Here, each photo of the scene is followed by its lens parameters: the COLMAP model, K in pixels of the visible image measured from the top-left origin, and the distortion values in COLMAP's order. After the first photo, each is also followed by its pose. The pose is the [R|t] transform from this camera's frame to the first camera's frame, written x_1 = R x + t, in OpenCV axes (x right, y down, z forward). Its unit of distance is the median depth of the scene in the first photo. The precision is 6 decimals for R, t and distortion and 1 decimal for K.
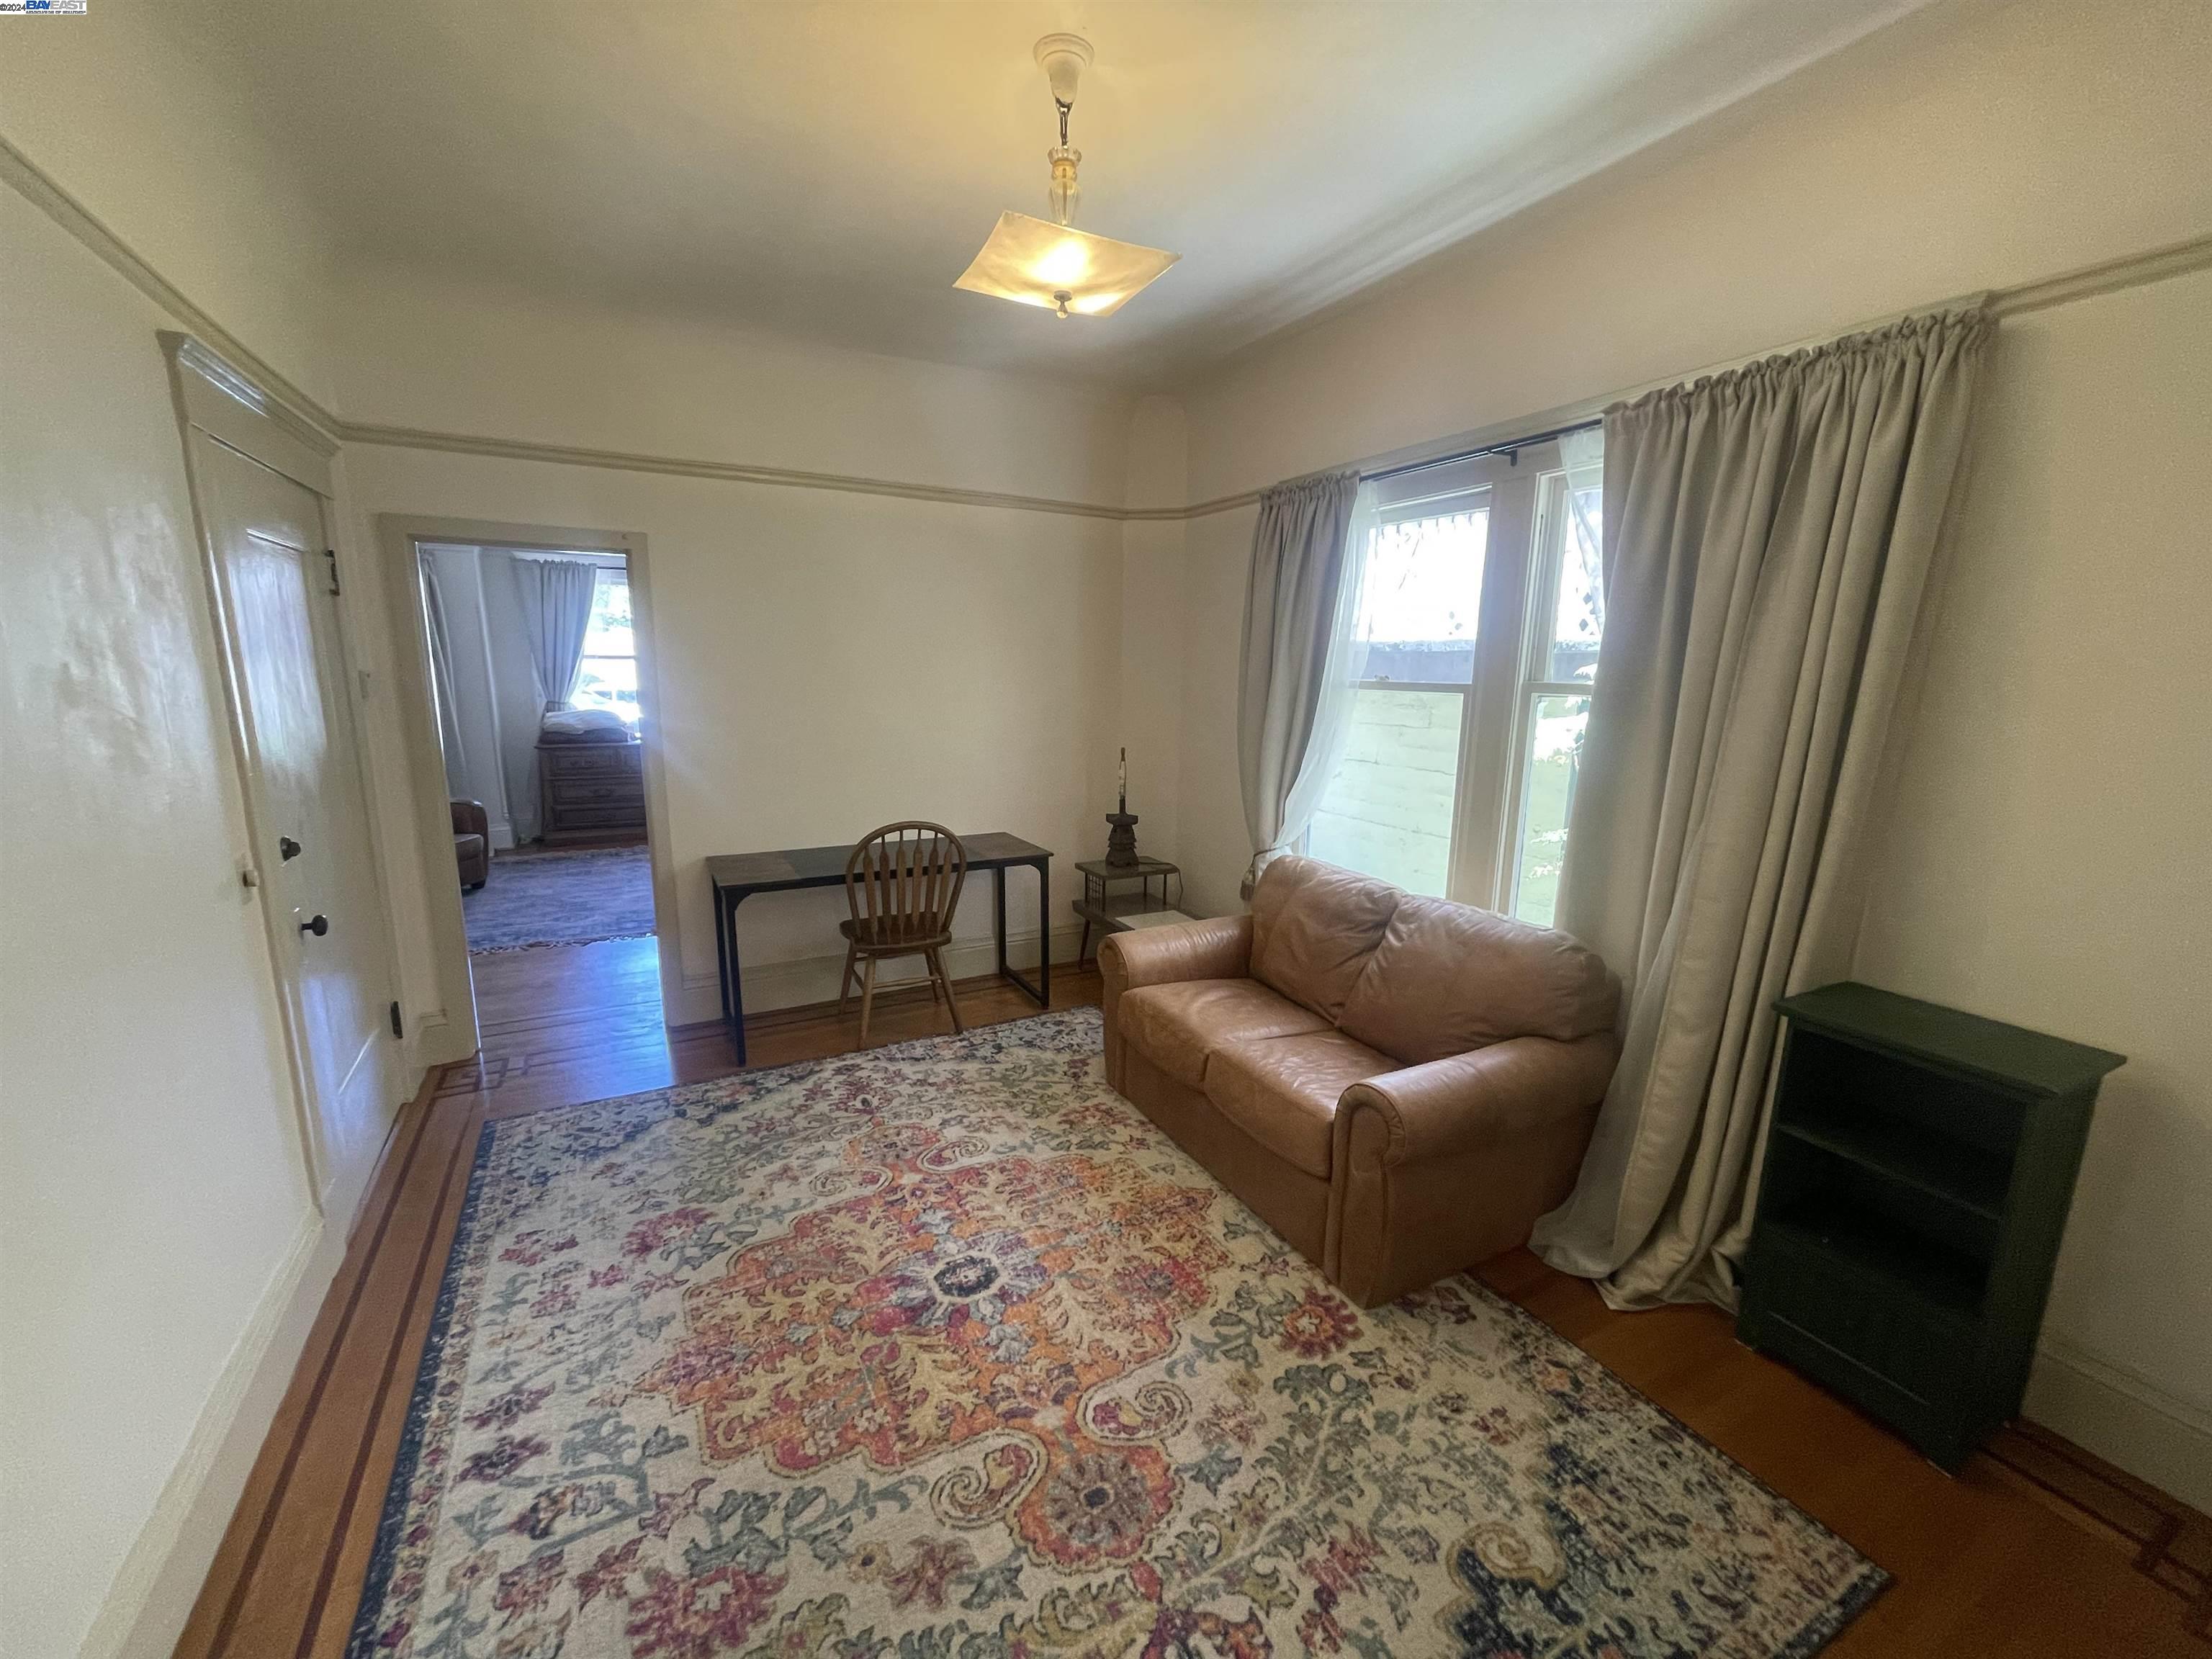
lens RADIAL K [[884.1, 0, 1118.9], [0, 884.1, 831.2], [0, 0, 1]] dist [-0.013796, 0.005529]
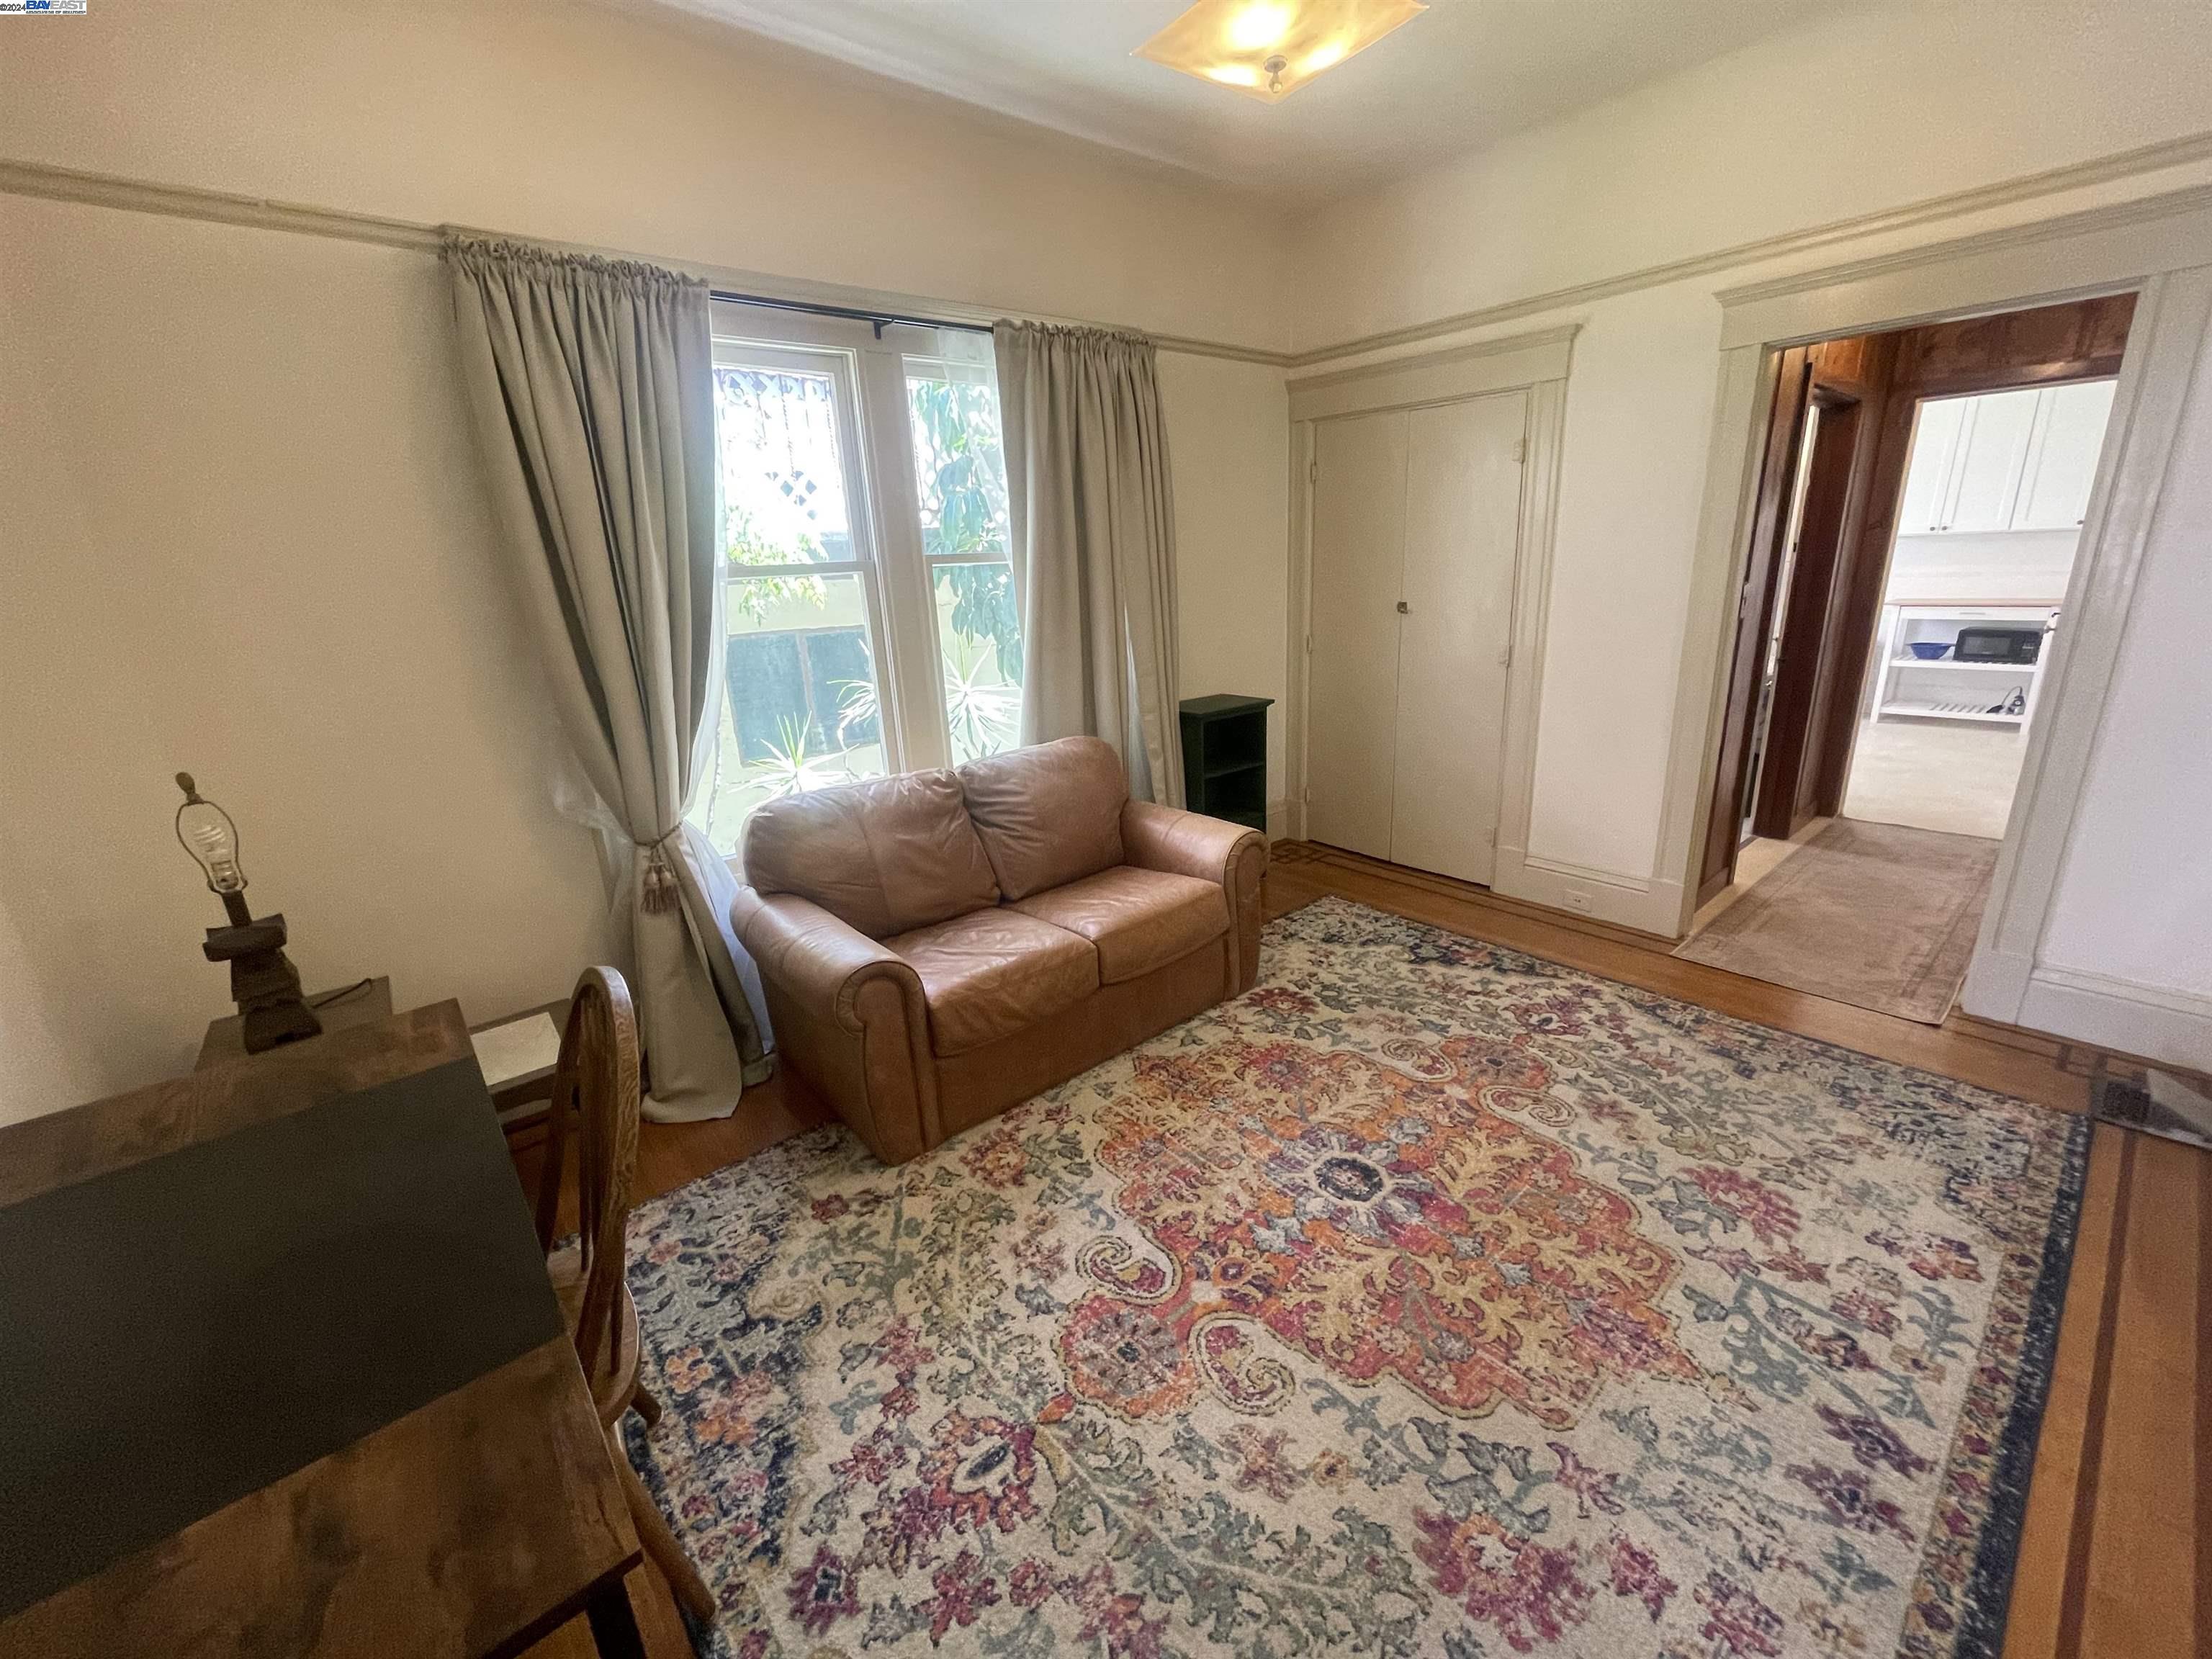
lens RADIAL K [[884.1, 0, 1118.9], [0, 884.1, 831.2], [0, 0, 1]] dist [-0.013796, 0.005529]
pose [[-0.194652, -0.295541, 0.935289, -0.928603], [0.232898, 0.912334, 0.336758, -0.217099], [-0.952822, 0.283378, -0.108757, 1.273870]]
